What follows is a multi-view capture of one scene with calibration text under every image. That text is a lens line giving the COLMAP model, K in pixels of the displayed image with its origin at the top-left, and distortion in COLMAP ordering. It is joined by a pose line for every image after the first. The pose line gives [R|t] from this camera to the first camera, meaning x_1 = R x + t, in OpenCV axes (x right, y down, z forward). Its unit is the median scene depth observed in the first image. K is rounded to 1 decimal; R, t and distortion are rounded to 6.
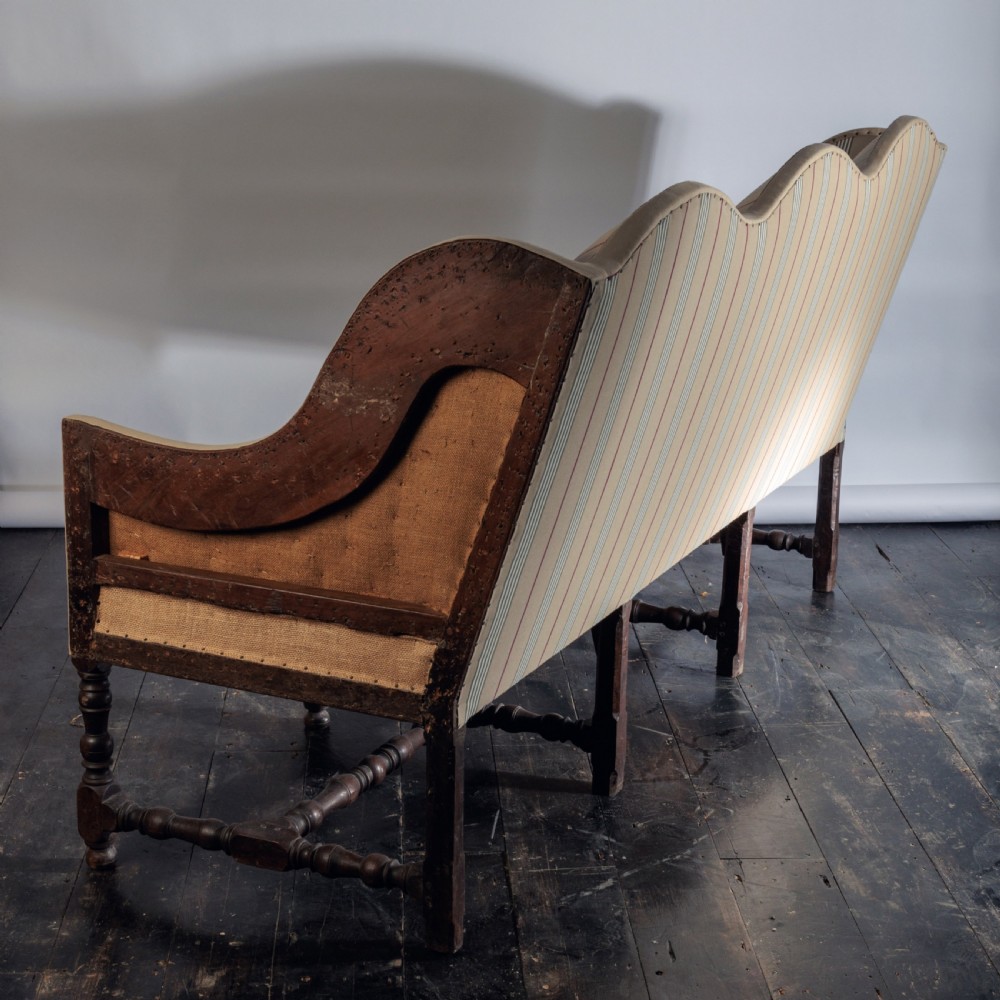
lens RADIAL K [[1880.7, 0, 497.6], [0, 1880.7, 498.9], [0, 0, 1]] dist [-0.001457, -0.003810]
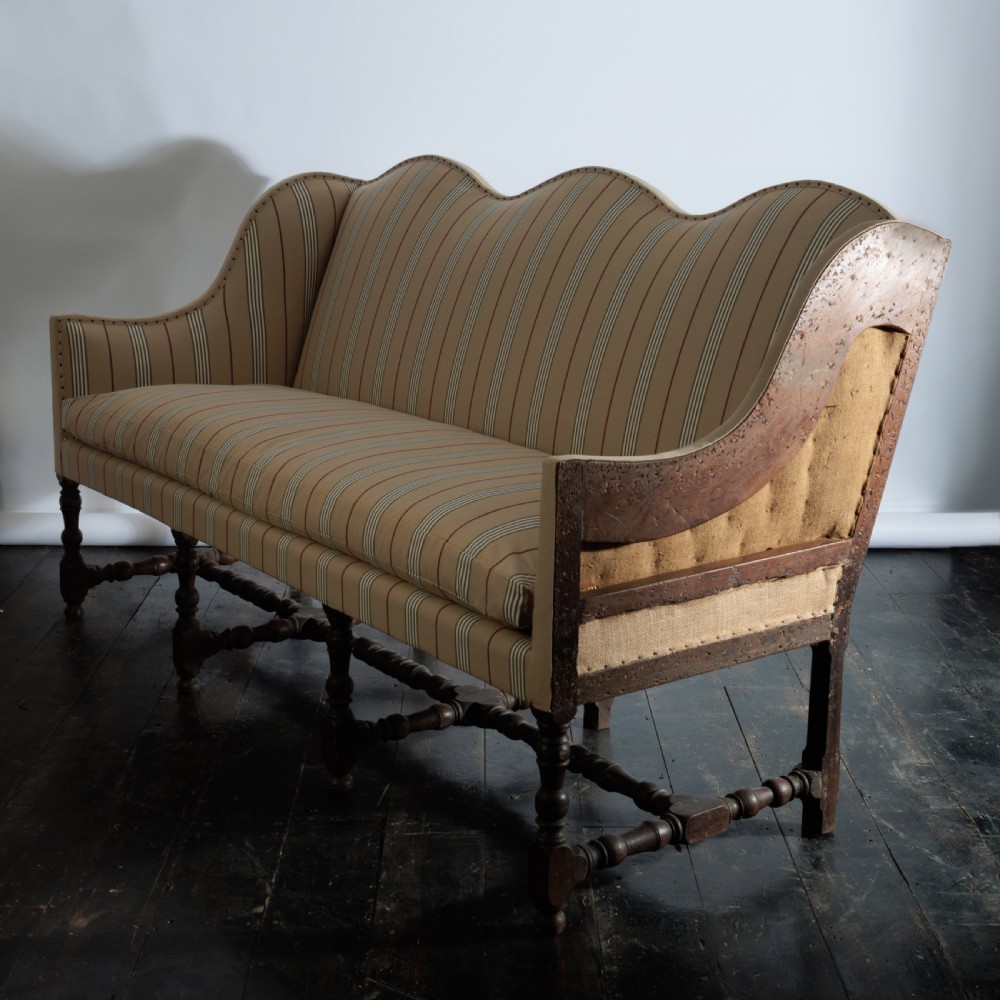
lens RADIAL K [[1723.7, 0, 496.1], [0, 1723.7, 421.8], [0, 0, 1]] dist [0.014584, -0.104045]
pose [[0.474724, -0.174585, 0.862645, -1.030222], [0.240268, 0.968607, 0.063808, -0.129876], [-0.846704, 0.176975, 0.501768, 0.593378]]
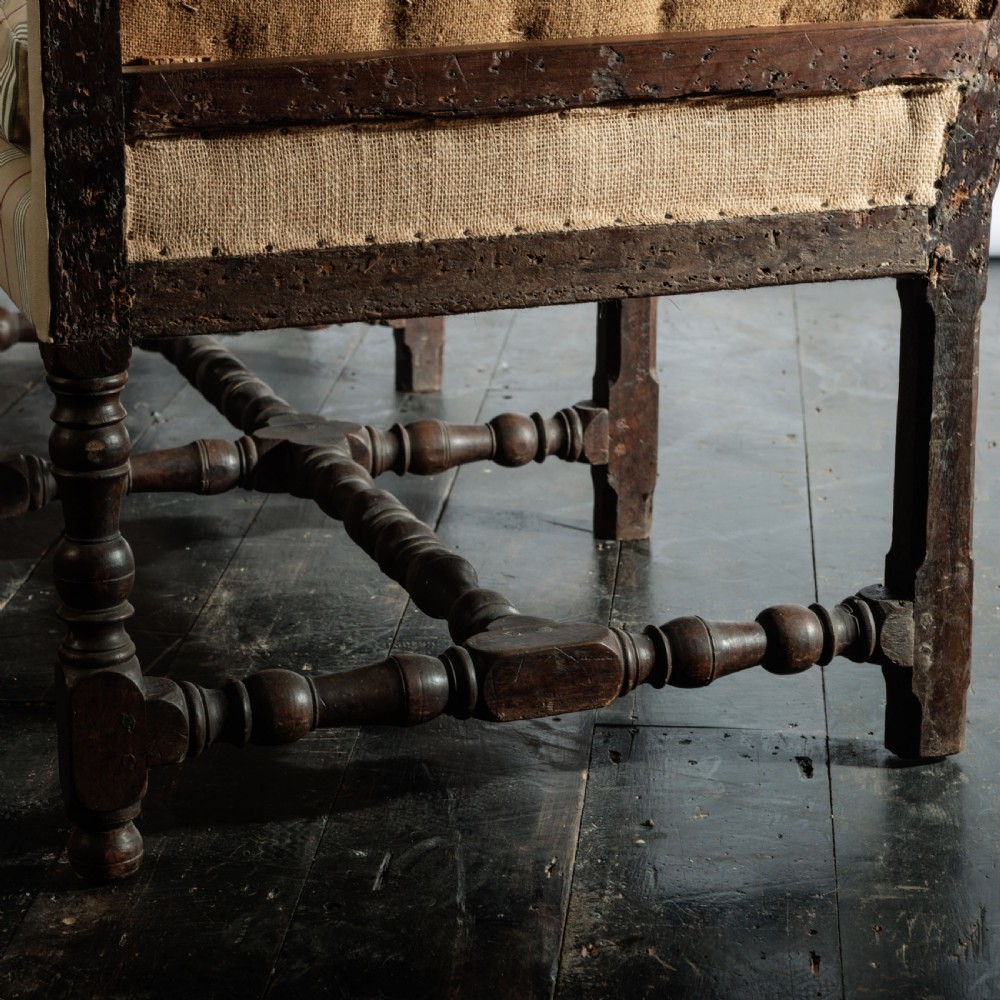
lens RADIAL K [[2996.5, 0, 429.3], [0, 2996.5, 497.8], [0, 0, 1]] dist [0.015191, -0.837708]
pose [[0.725907, -0.205499, 0.656376, -0.631986], [0.214393, 0.974381, 0.067957, 0.094730], [-0.653525, 0.091392, 0.751367, 0.500490]]
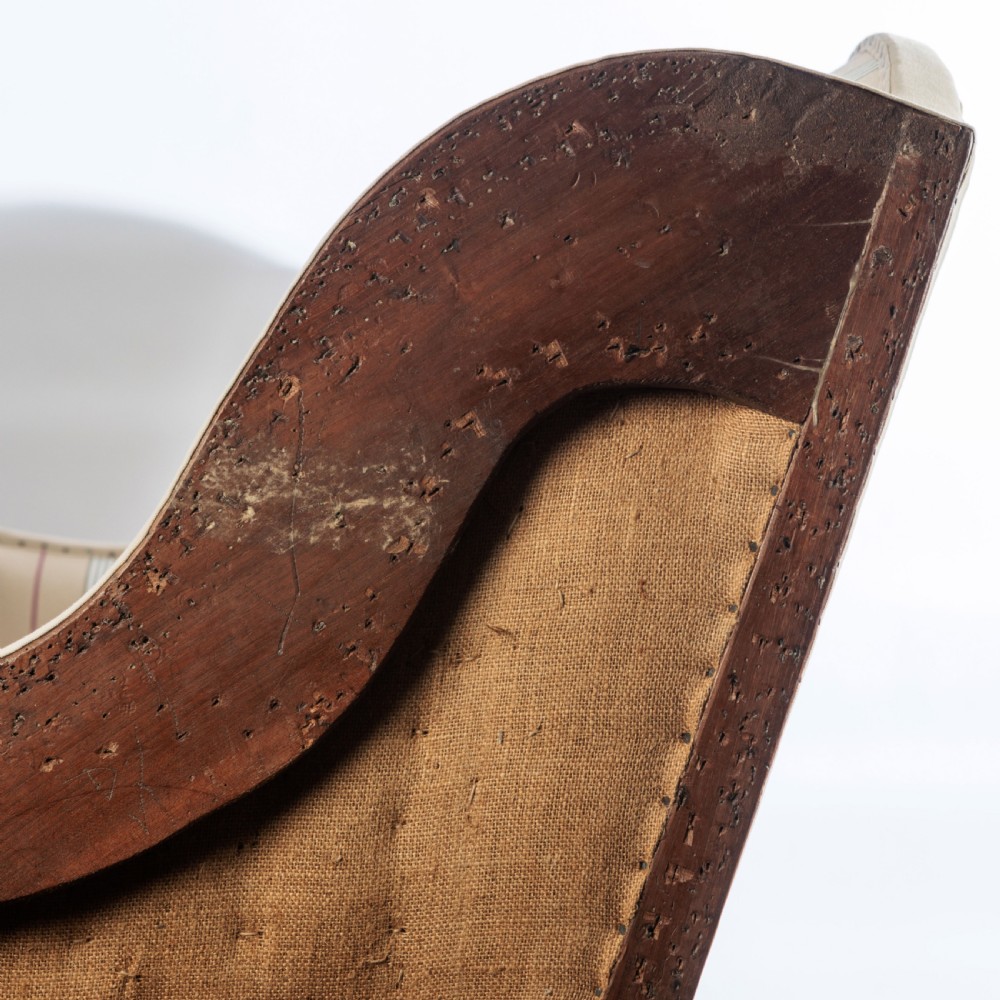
lens RADIAL K [[2996.5, 0, 429.3], [0, 2996.5, 497.8], [0, 0, 1]] dist [0.015191, -0.837708]
pose [[0.894462, -0.024015, 0.446499, -0.302345], [0.134034, 0.967039, -0.216496, 0.073913], [-0.426583, 0.253494, 0.868198, 0.441805]]
